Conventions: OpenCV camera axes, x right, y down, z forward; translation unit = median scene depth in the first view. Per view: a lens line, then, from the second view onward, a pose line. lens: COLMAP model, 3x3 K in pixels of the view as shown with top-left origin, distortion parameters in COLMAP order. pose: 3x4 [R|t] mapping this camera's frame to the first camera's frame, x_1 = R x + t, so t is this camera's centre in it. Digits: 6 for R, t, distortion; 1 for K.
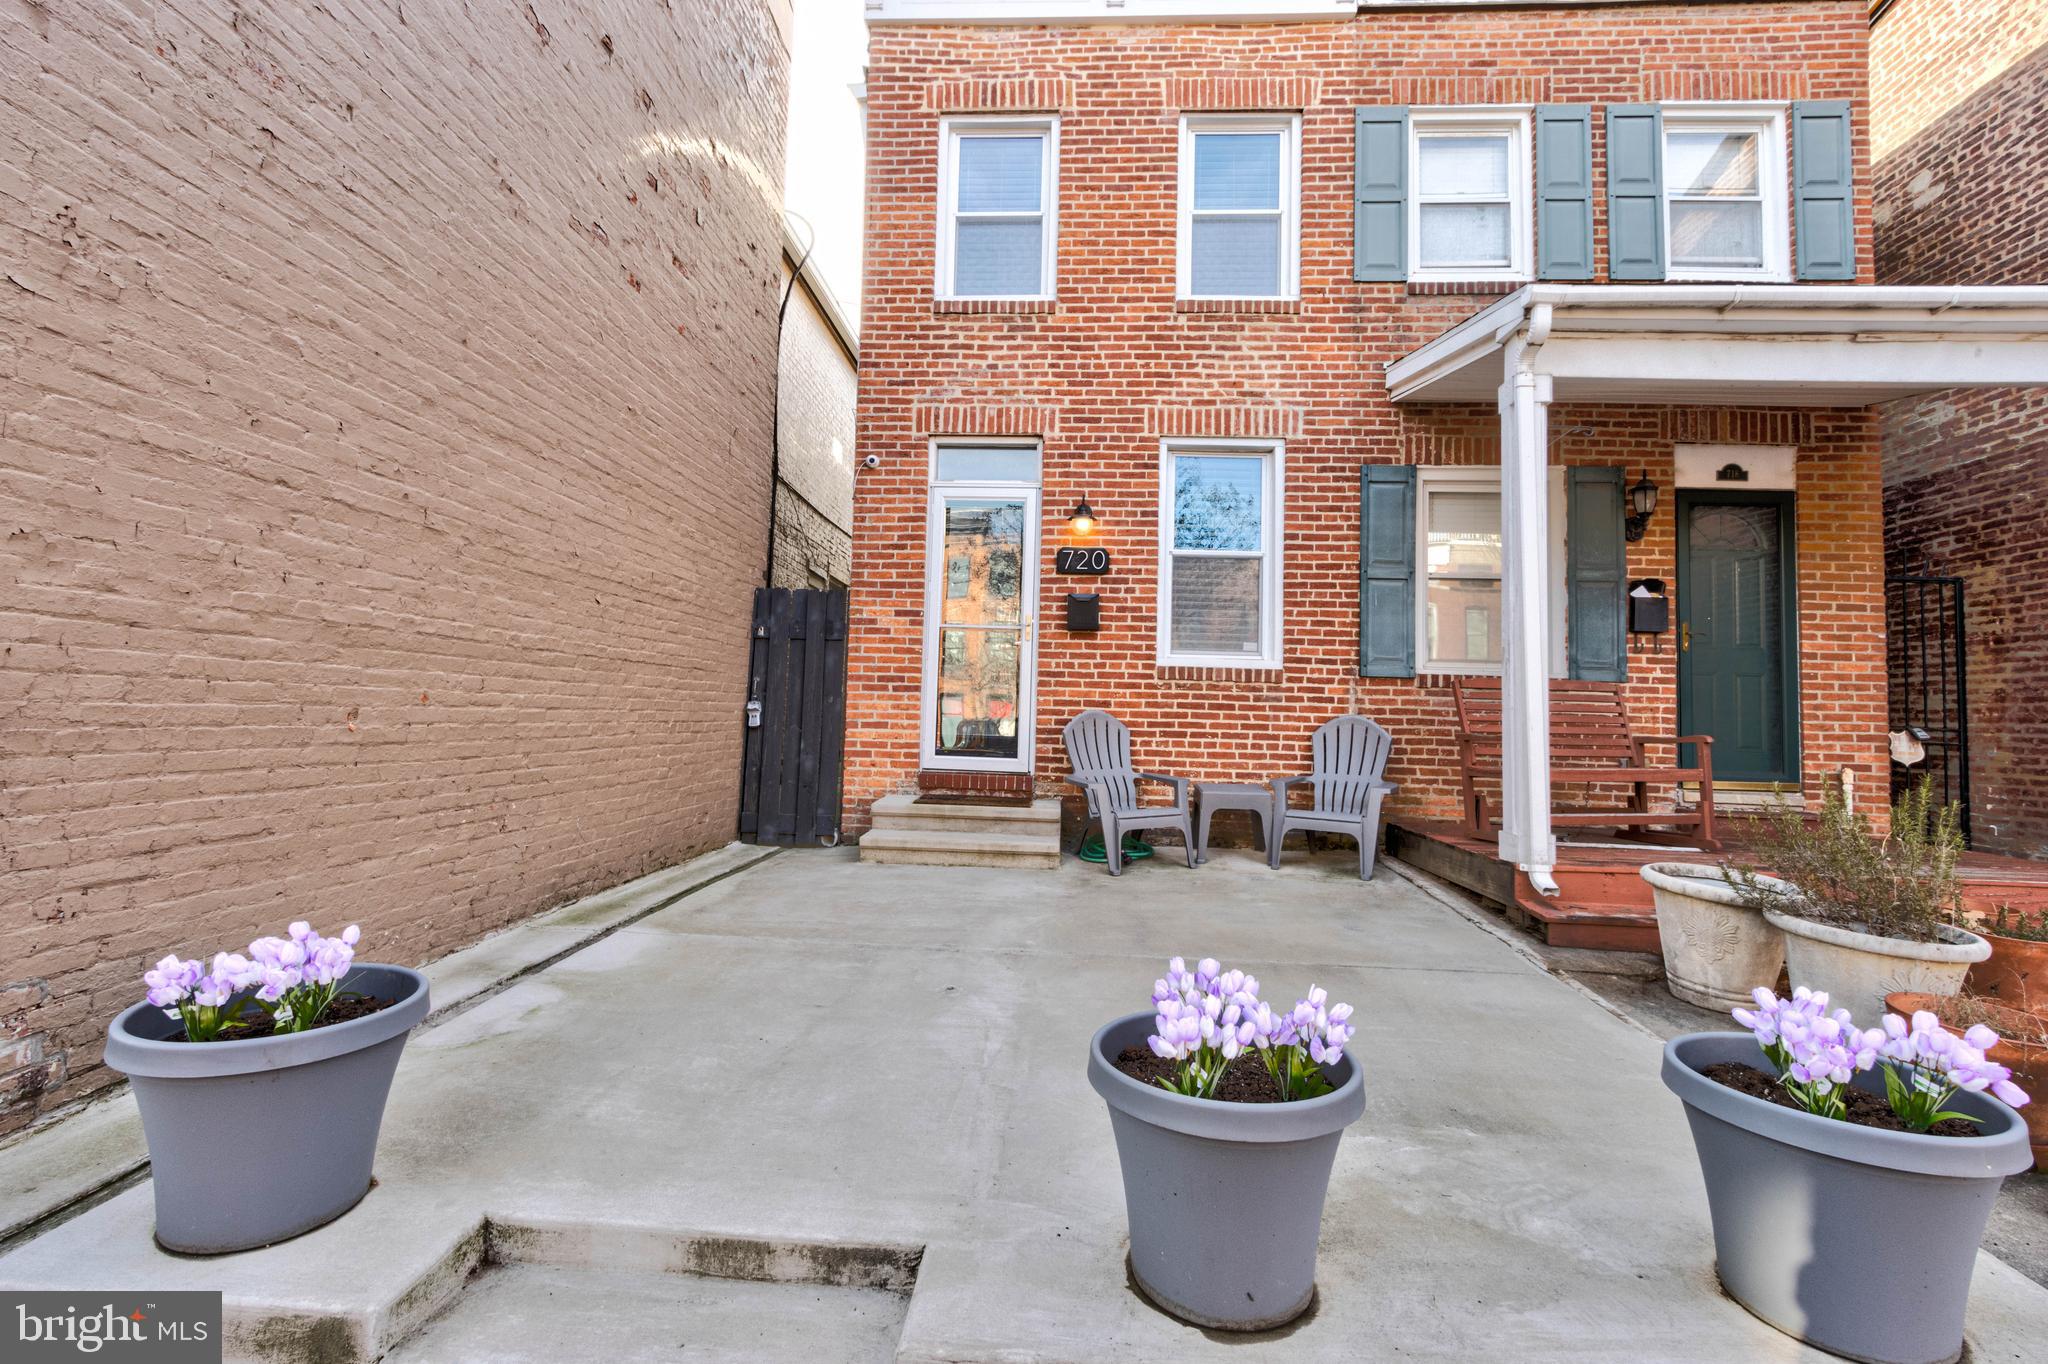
lens RADIAL K [[937.1, 0, 1023.4], [0, 937.1, 657.5], [0, 0, 1]] dist [0.004134, -0.000877]
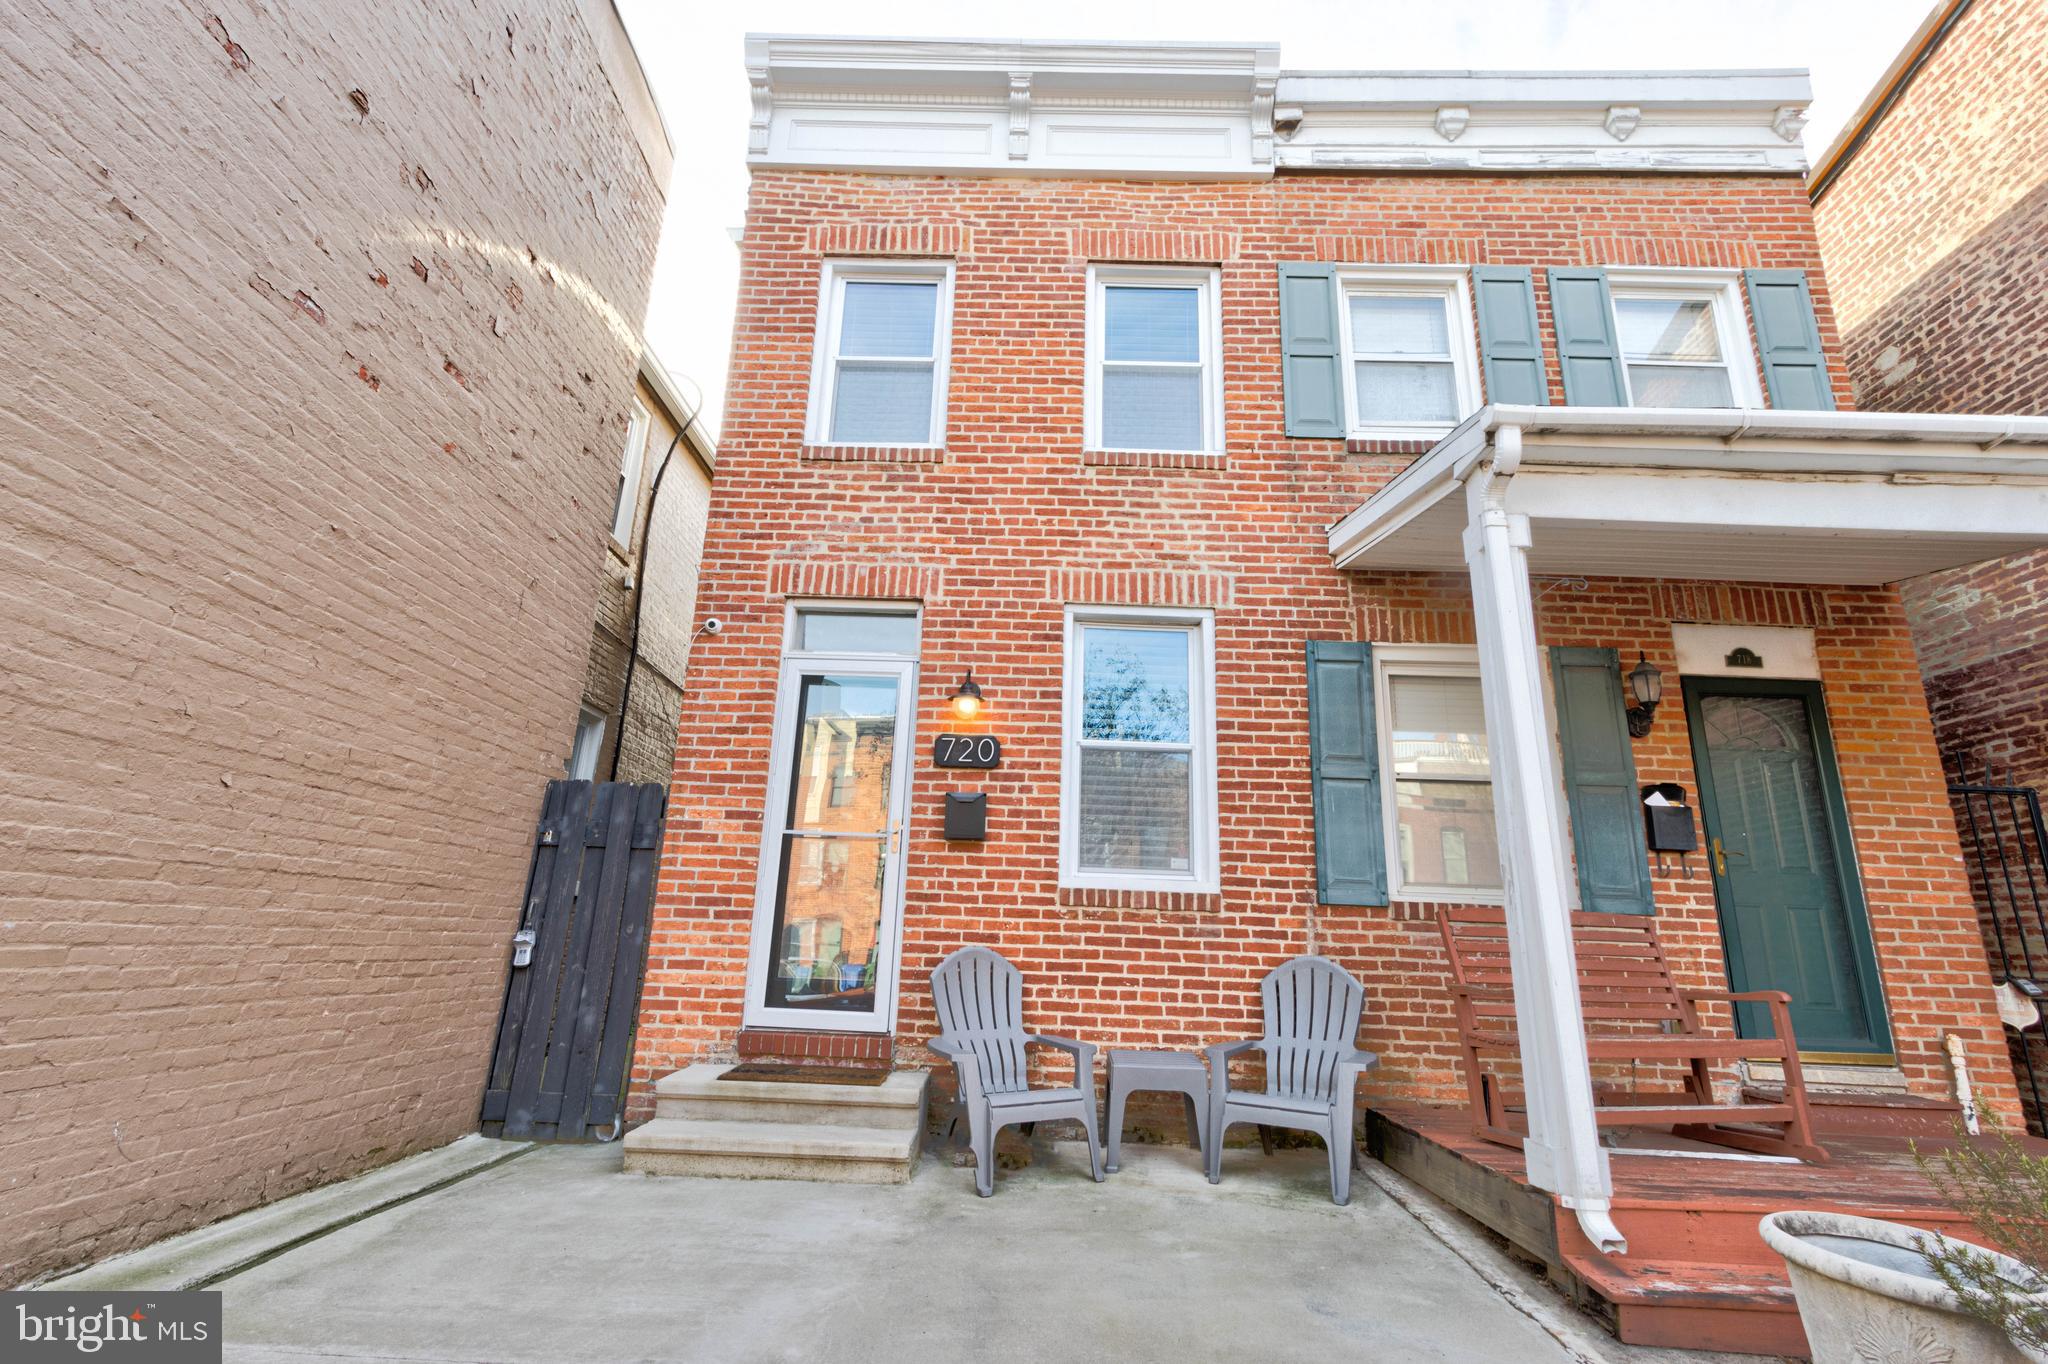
lens RADIAL K [[976.6, 0, 1019.3], [0, 976.6, 656.2], [0, 0, 1]] dist [0.004107, -0.000478]
pose [[0.999130, 0.019040, 0.037117, 0.075865], [-0.010303, 0.974828, -0.222721, 0.002875], [-0.040423, 0.222145, 0.974175, 0.172642]]
